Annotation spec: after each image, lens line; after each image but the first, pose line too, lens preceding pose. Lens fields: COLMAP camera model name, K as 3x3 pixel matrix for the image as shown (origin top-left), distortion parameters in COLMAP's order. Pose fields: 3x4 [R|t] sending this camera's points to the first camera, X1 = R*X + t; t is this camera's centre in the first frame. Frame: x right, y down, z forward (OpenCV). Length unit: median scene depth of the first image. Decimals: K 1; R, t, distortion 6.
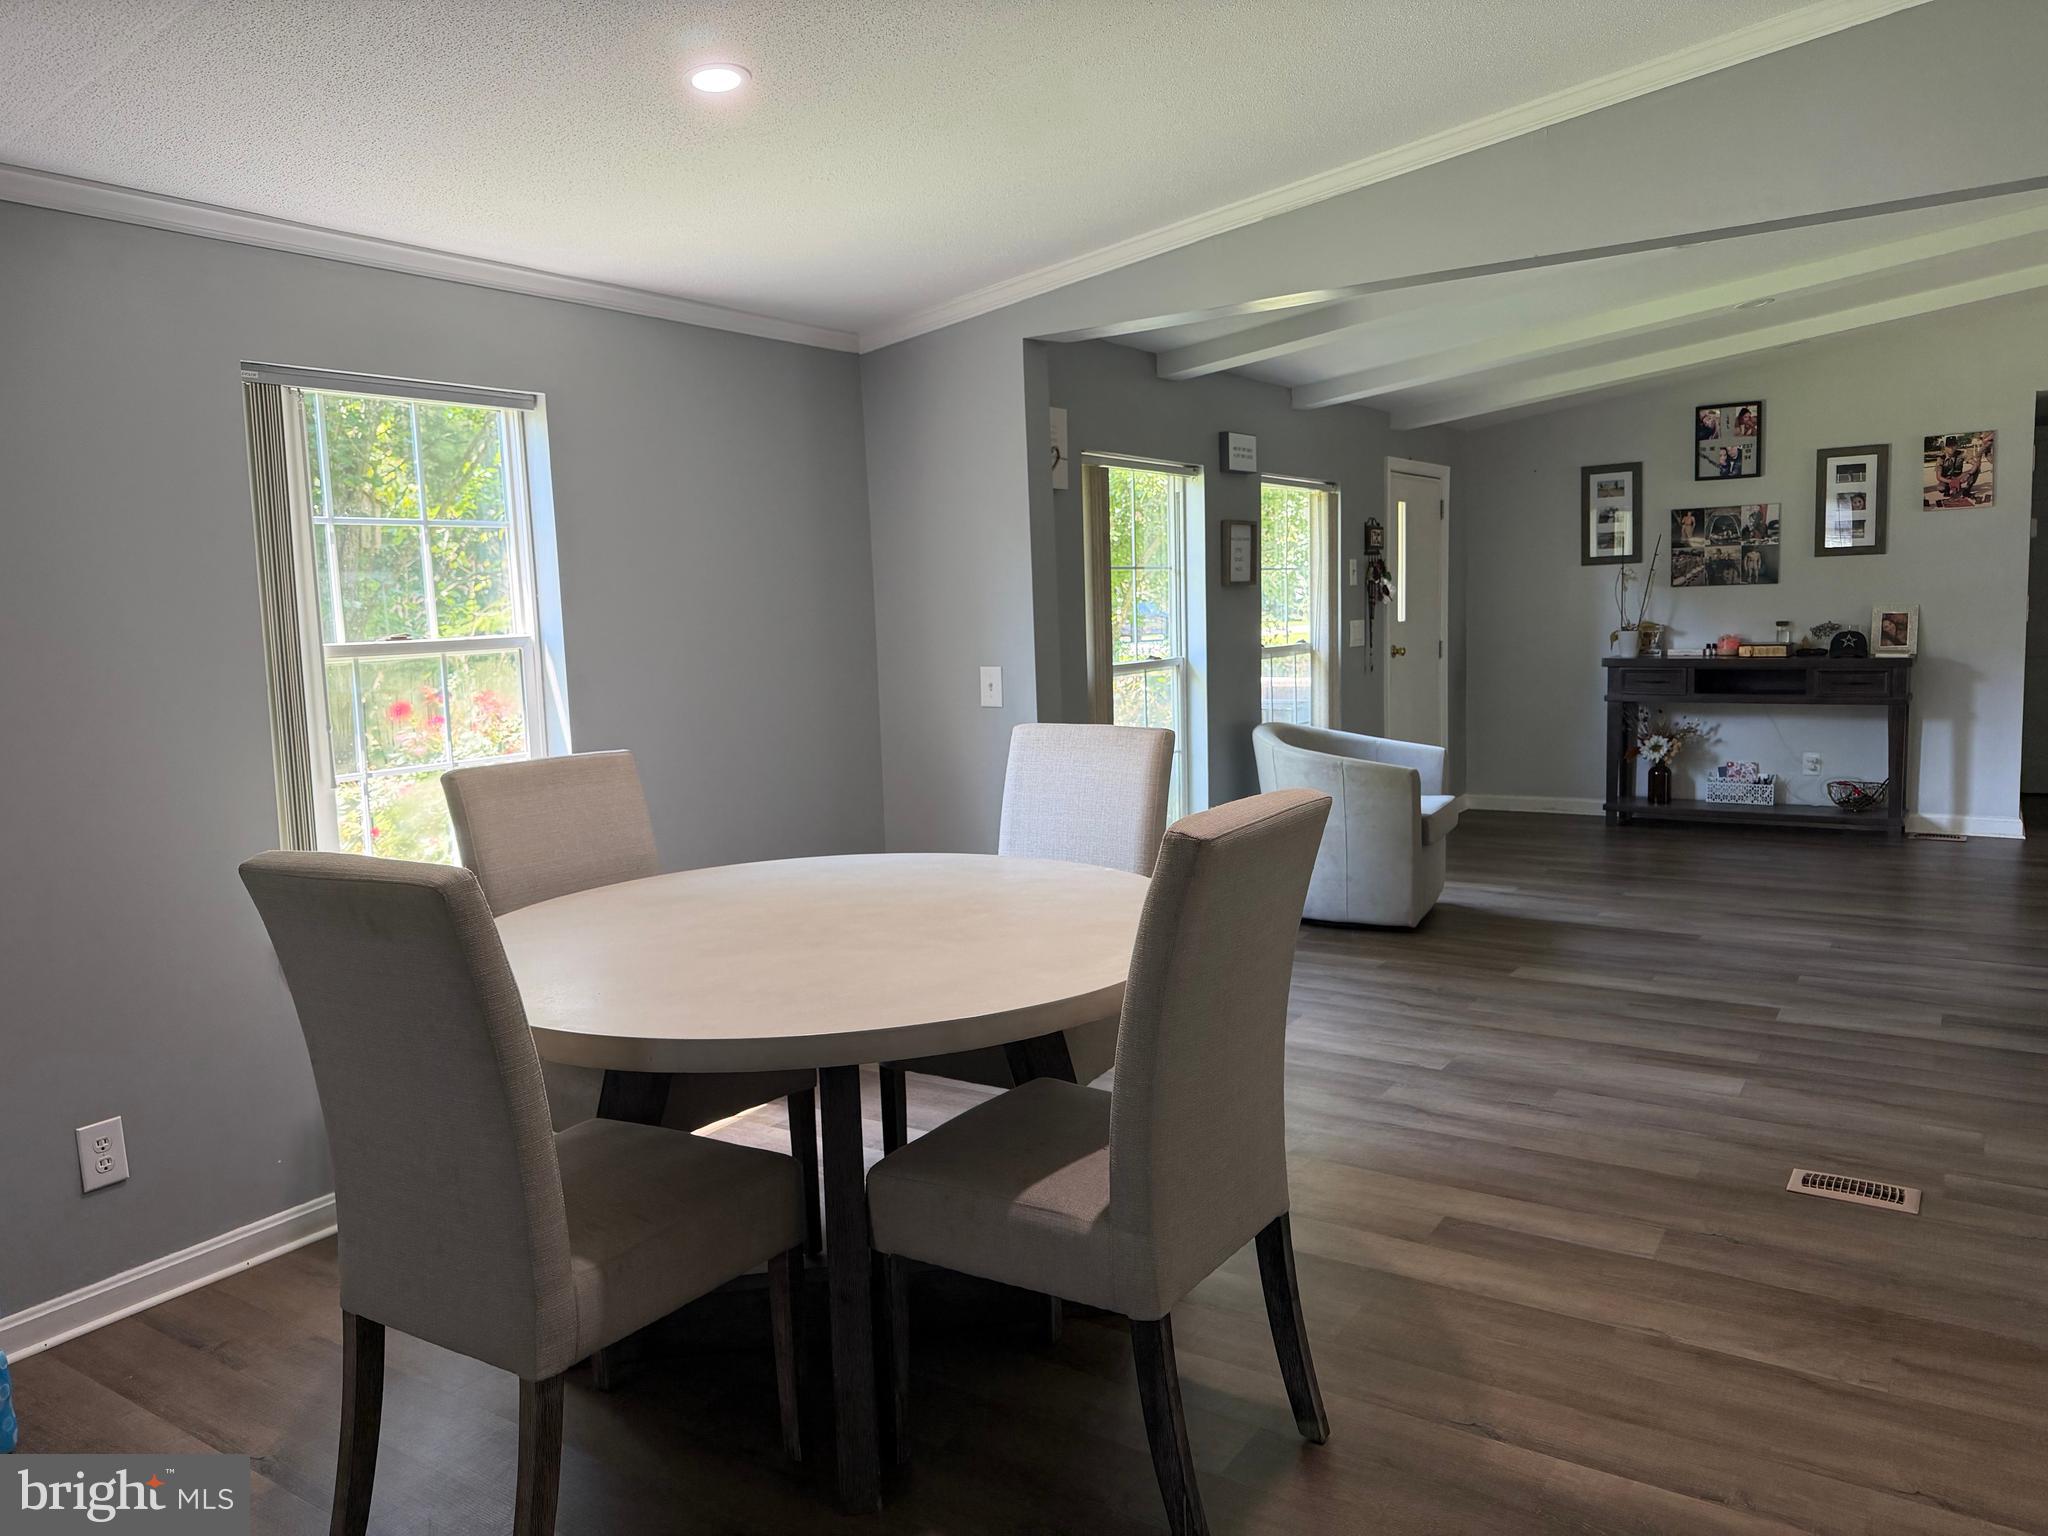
lens RADIAL K [[1455.5, 0, 1026.0], [0, 1455.5, 766.5], [0, 0, 1]] dist [0.007272, -0.000837]
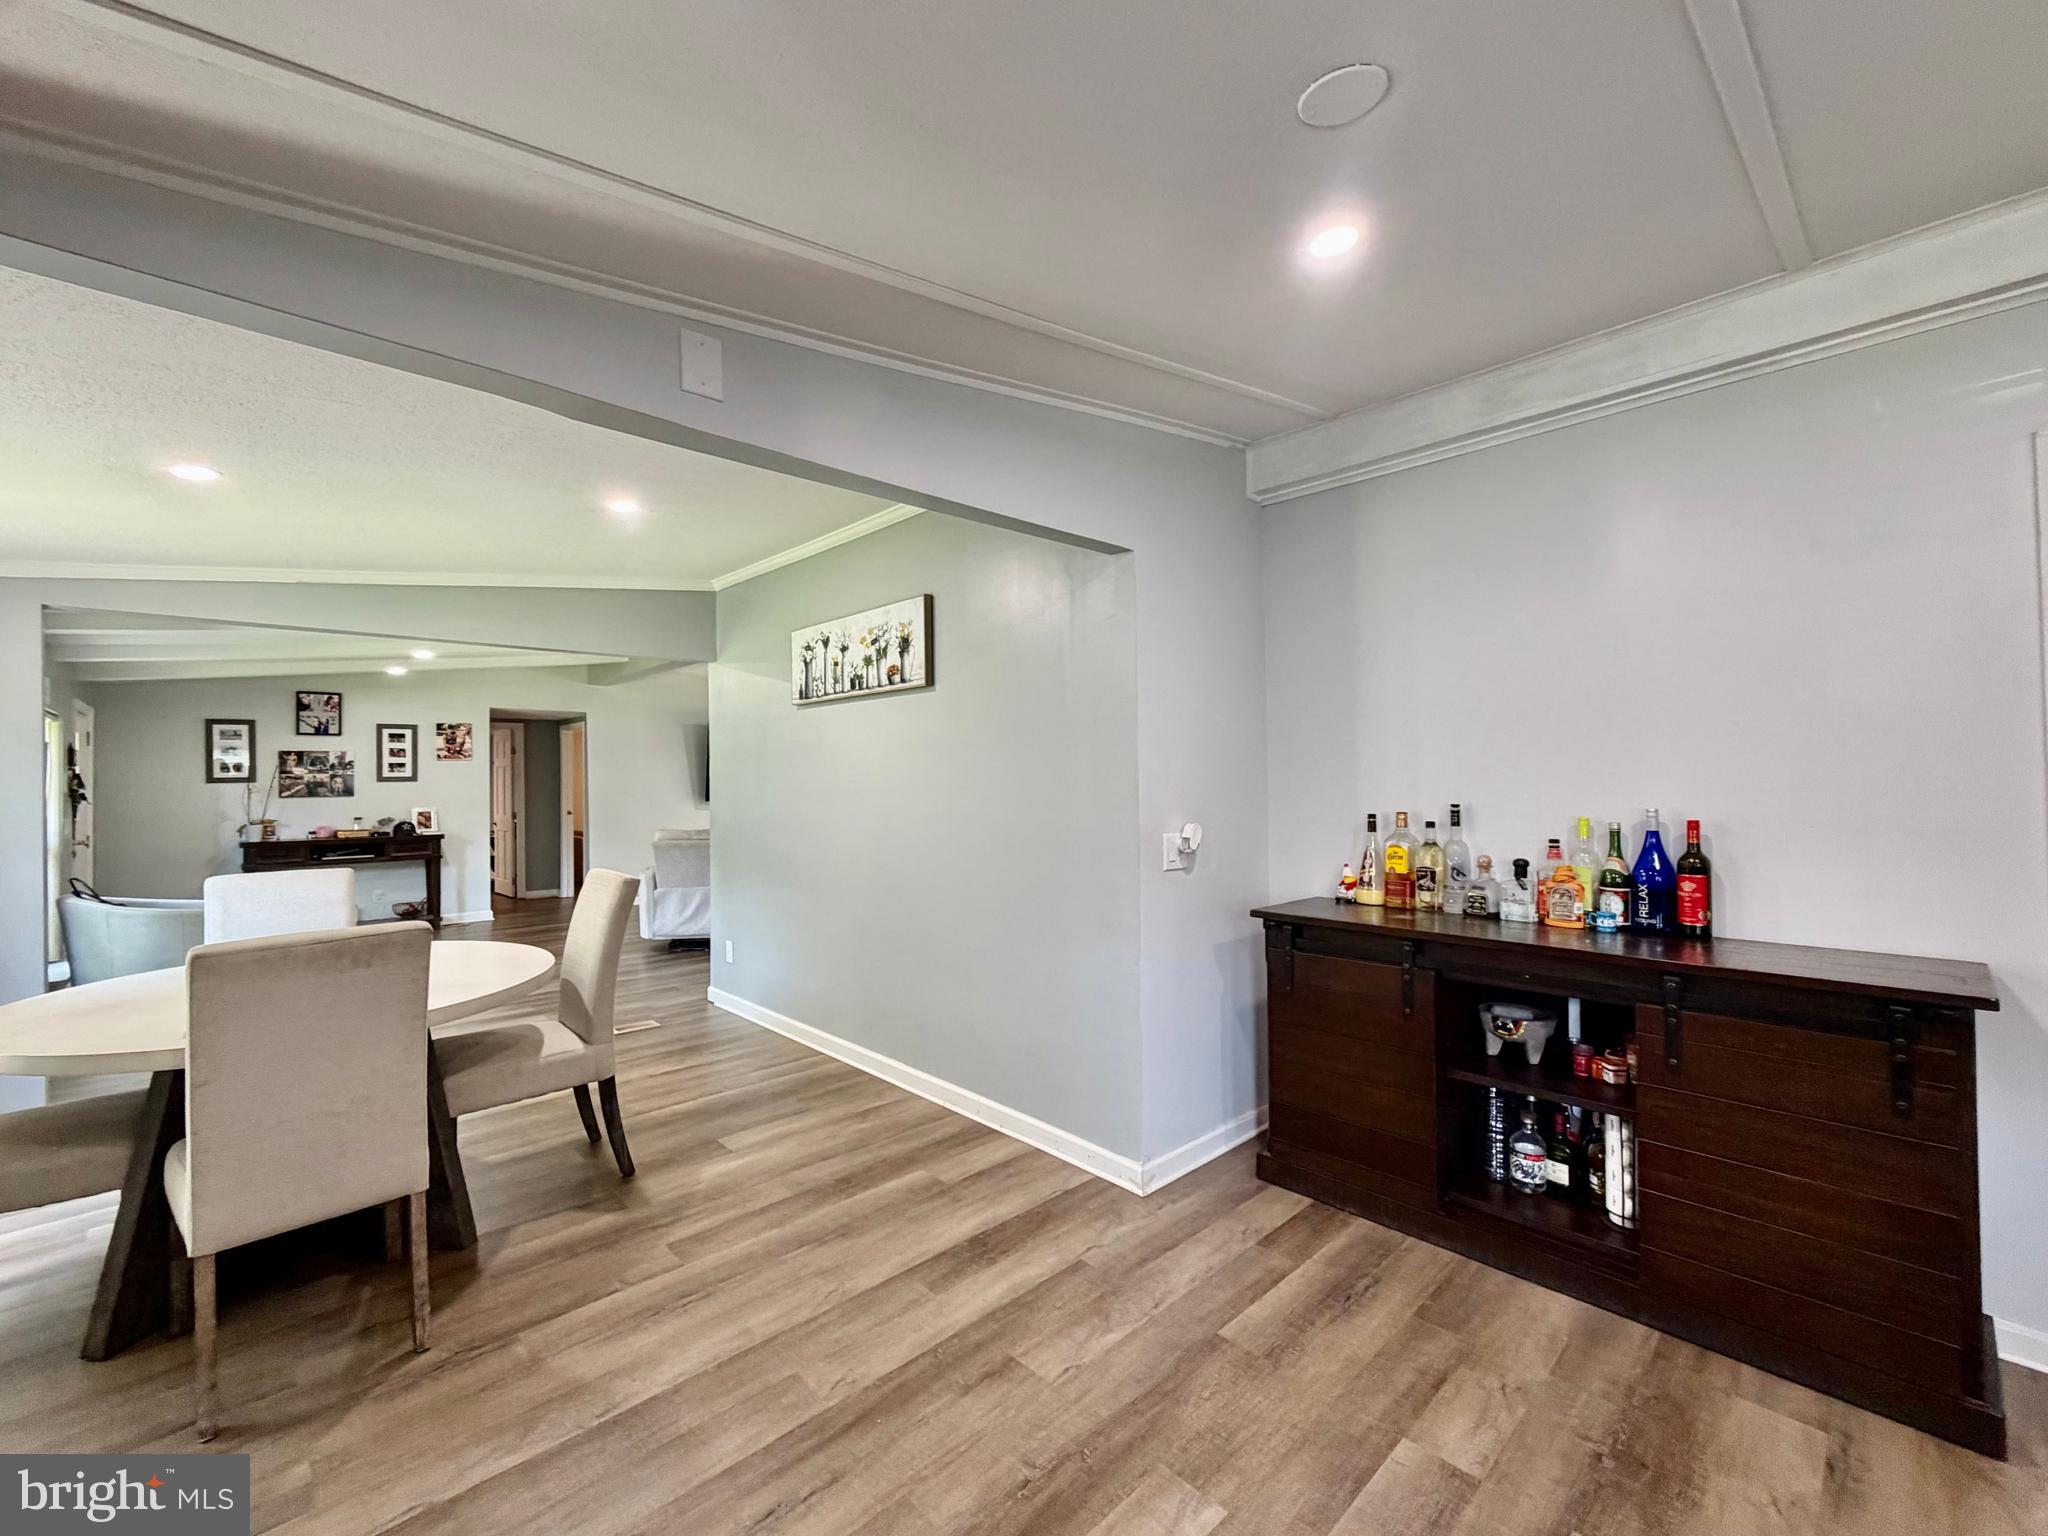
lens RADIAL K [[818.3, 0, 1031.8], [0, 818.3, 769.4], [0, 0, 1]] dist [0.000752, -0.000183]
pose [[0.229254, 0.042450, 0.972440, -0.263321], [0.120095, 0.990182, -0.071537, 0.012059], [-0.965929, 0.133185, 0.221906, -0.017084]]
